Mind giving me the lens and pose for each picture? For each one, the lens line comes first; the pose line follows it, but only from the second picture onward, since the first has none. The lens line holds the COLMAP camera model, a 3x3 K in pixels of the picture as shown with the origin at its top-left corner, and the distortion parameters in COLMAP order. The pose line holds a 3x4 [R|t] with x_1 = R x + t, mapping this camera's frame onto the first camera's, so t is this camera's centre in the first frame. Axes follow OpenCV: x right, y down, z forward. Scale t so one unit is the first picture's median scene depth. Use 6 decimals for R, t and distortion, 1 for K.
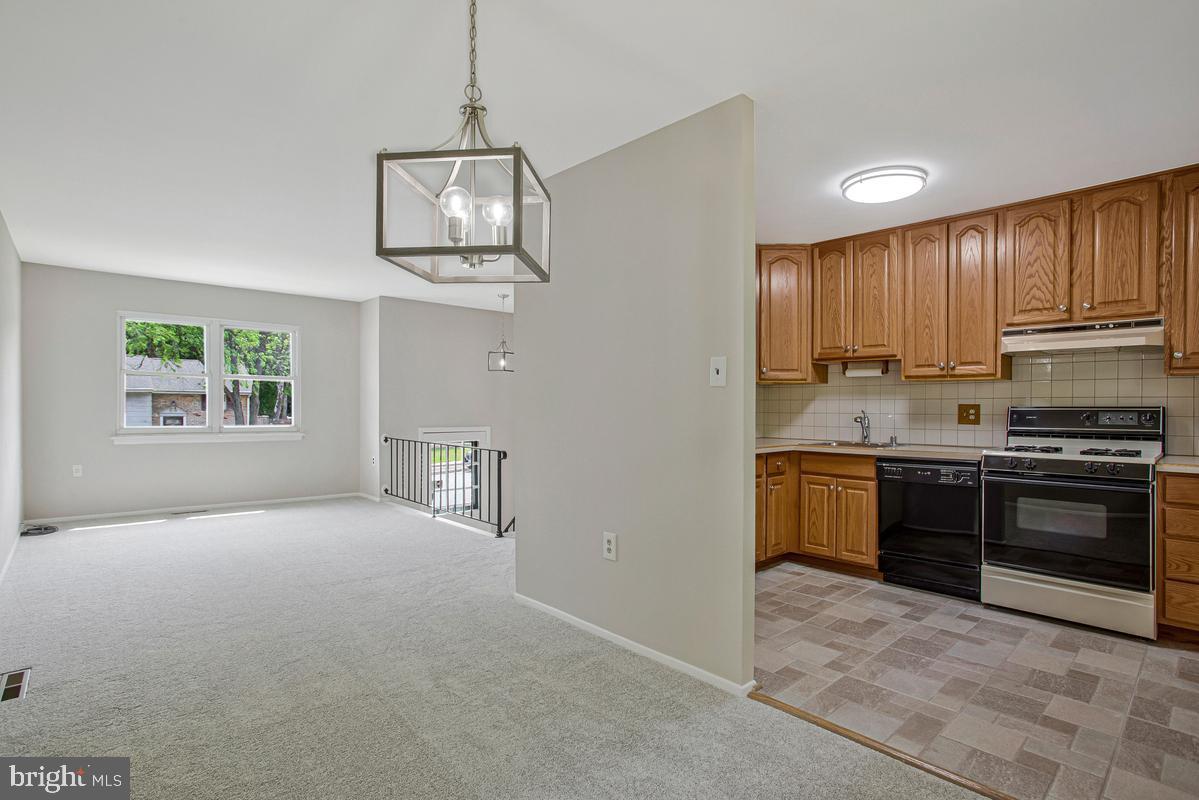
lens RADIAL K [[592.2, 0, 599.5], [0, 592.2, 400.0], [0, 0, 1]] dist [-0.054120, 0.017601]
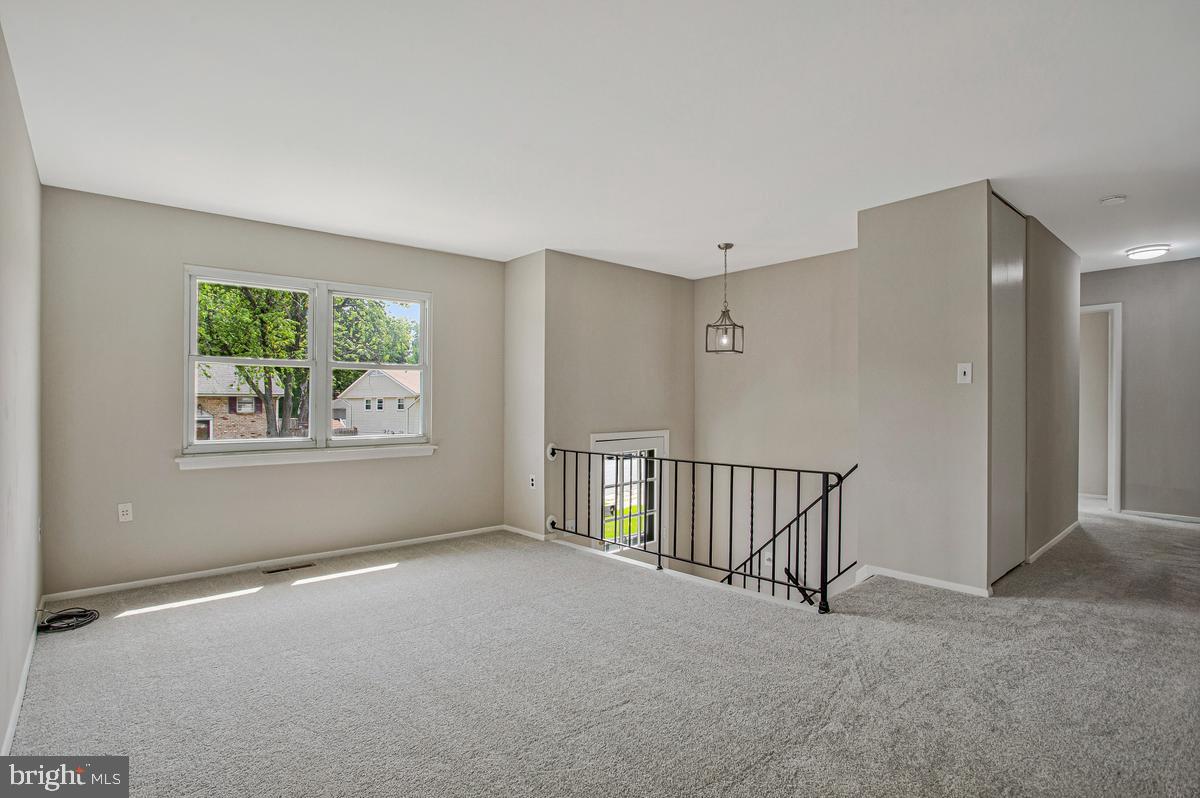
lens RADIAL K [[575.9, 0, 598.4], [0, 575.9, 381.1], [0, 0, 1]] dist [-0.069065, 0.023869]
pose [[0.999844, -0.017619, -0.001580, -0.659960], [0.017570, 0.999473, -0.027284, 0.003437], [0.002059, 0.027252, 0.999626, 0.656909]]
